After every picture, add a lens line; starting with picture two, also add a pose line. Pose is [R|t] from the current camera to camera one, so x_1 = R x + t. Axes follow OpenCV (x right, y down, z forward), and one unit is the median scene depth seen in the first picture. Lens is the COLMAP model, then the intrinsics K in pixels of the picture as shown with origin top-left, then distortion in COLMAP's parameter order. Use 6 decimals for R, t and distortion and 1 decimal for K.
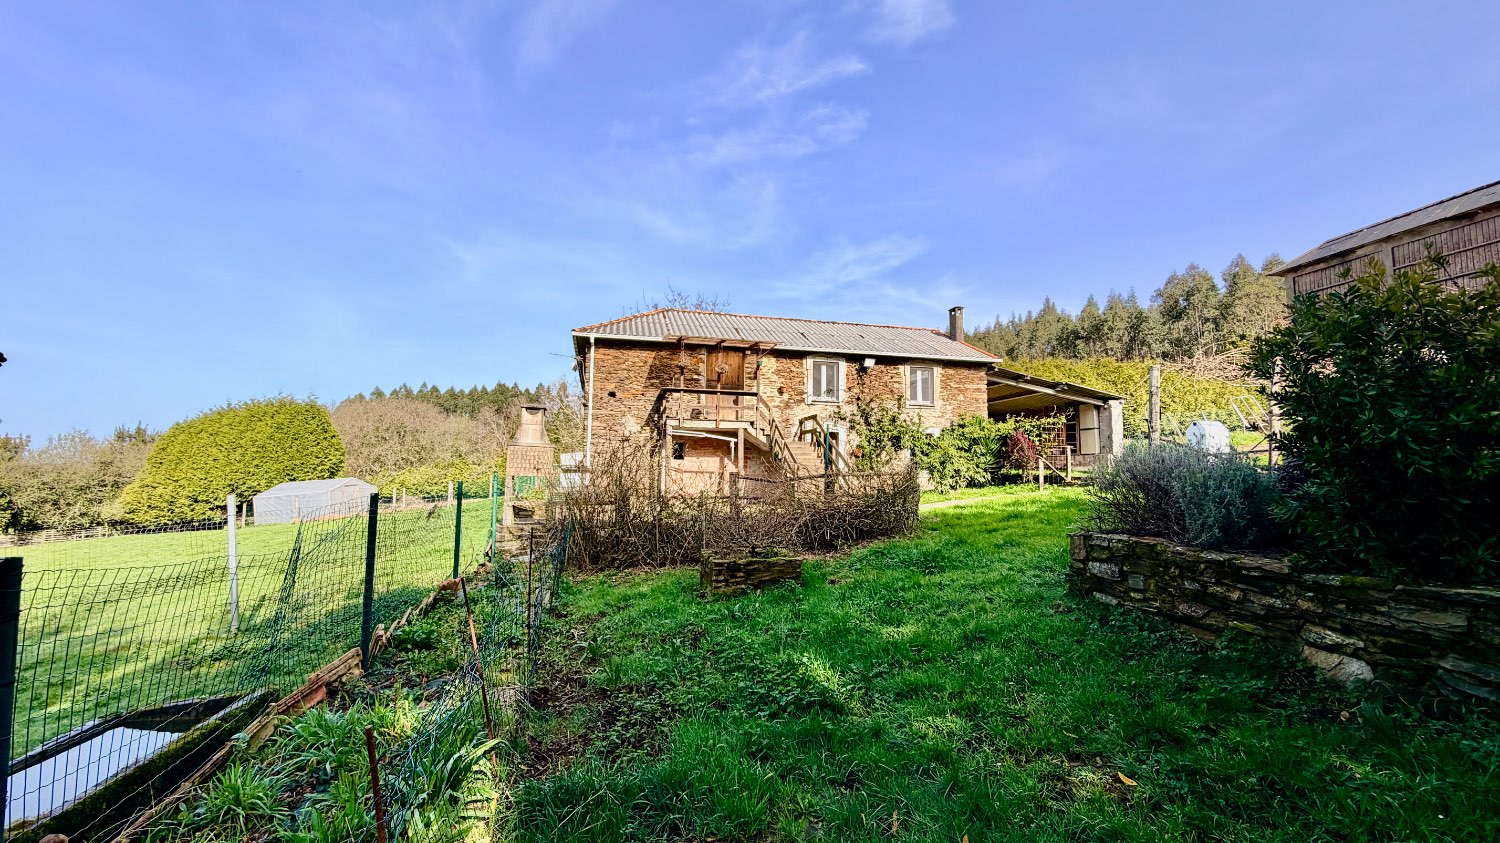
lens RADIAL K [[597.2, 0, 744.7], [0, 597.2, 422.0], [0, 0, 1]] dist [0.000855, 0.000731]
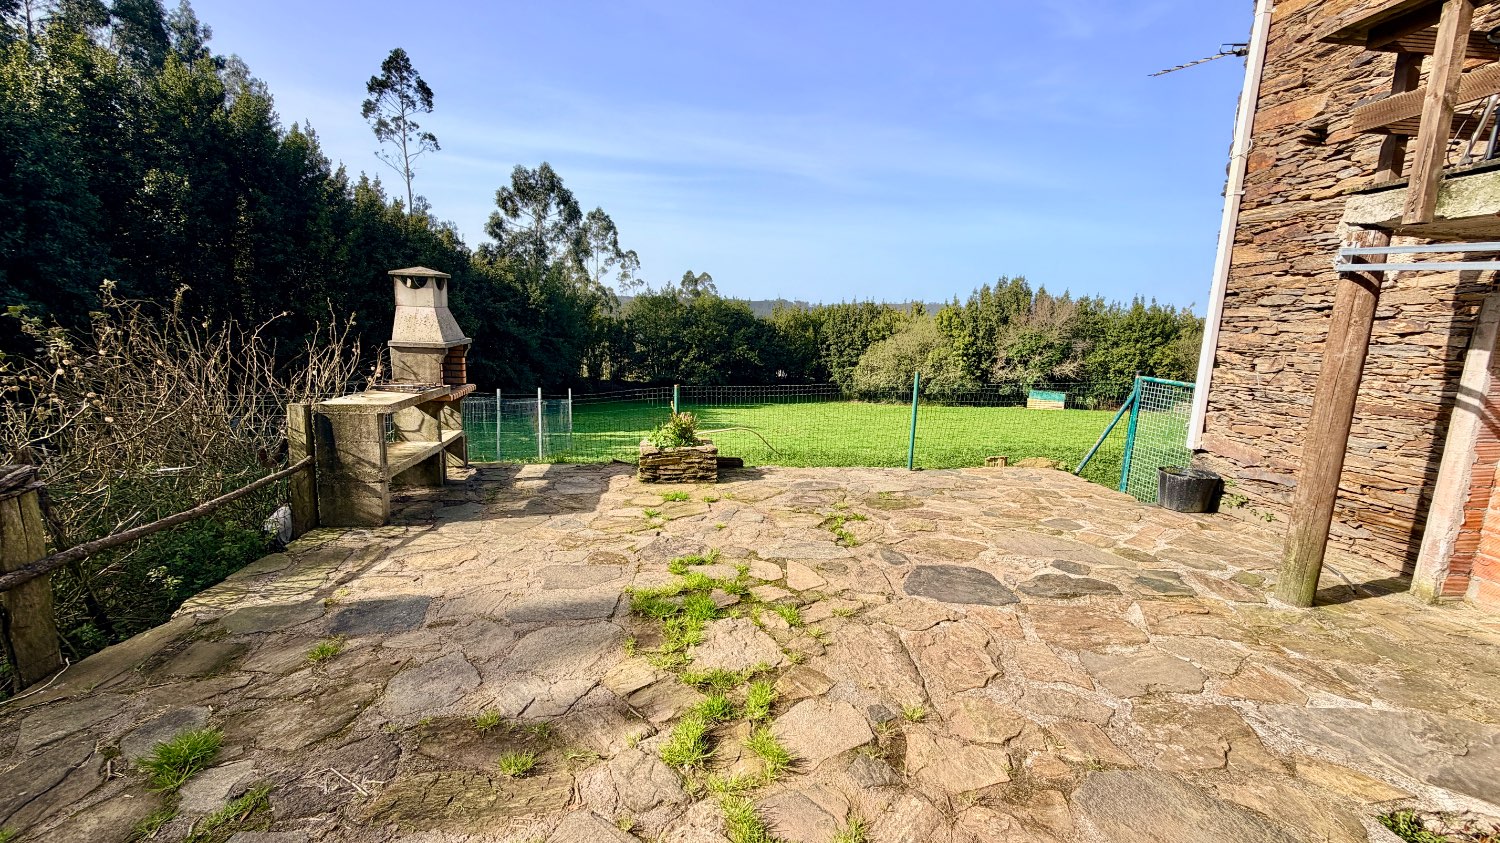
lens RADIAL K [[597.2, 0, 744.7], [0, 597.2, 422.0], [0, 0, 1]] dist [0.000855, 0.000731]
pose [[-0.148085, 0.149561, -0.977600, 0.035834], [0.056242, 0.988173, 0.142659, 0.010250], [0.987374, -0.033856, -0.154745, 0.297968]]
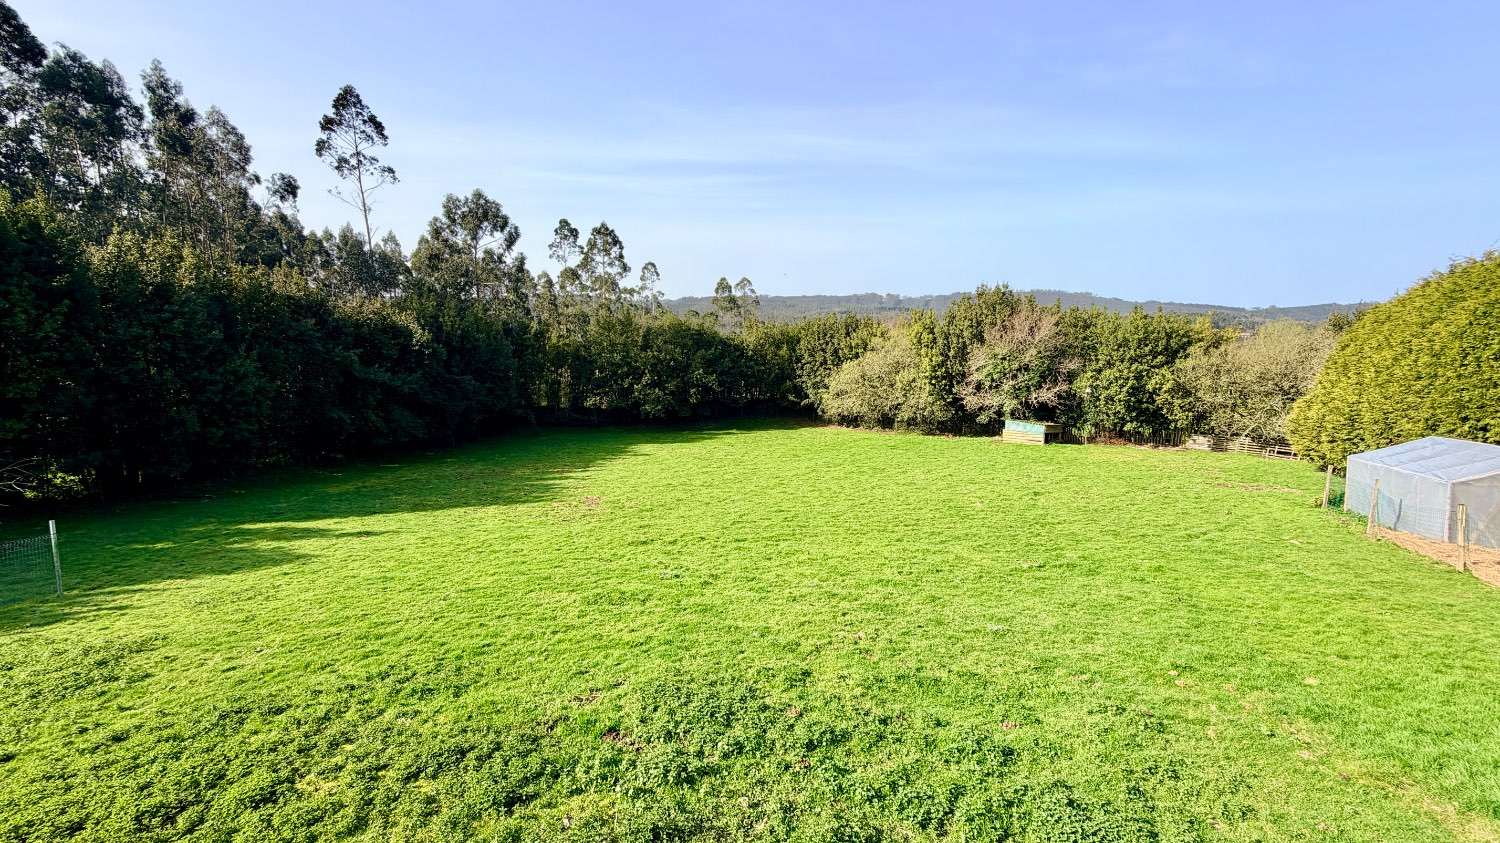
lens RADIAL K [[597.2, 0, 744.7], [0, 597.2, 422.0], [0, 0, 1]] dist [0.000855, 0.000731]
pose [[-0.296047, 0.156854, -0.942207, -0.141918], [0.088845, 0.986670, 0.136340, -0.020915], [0.951032, -0.043347, -0.306036, 0.556921]]
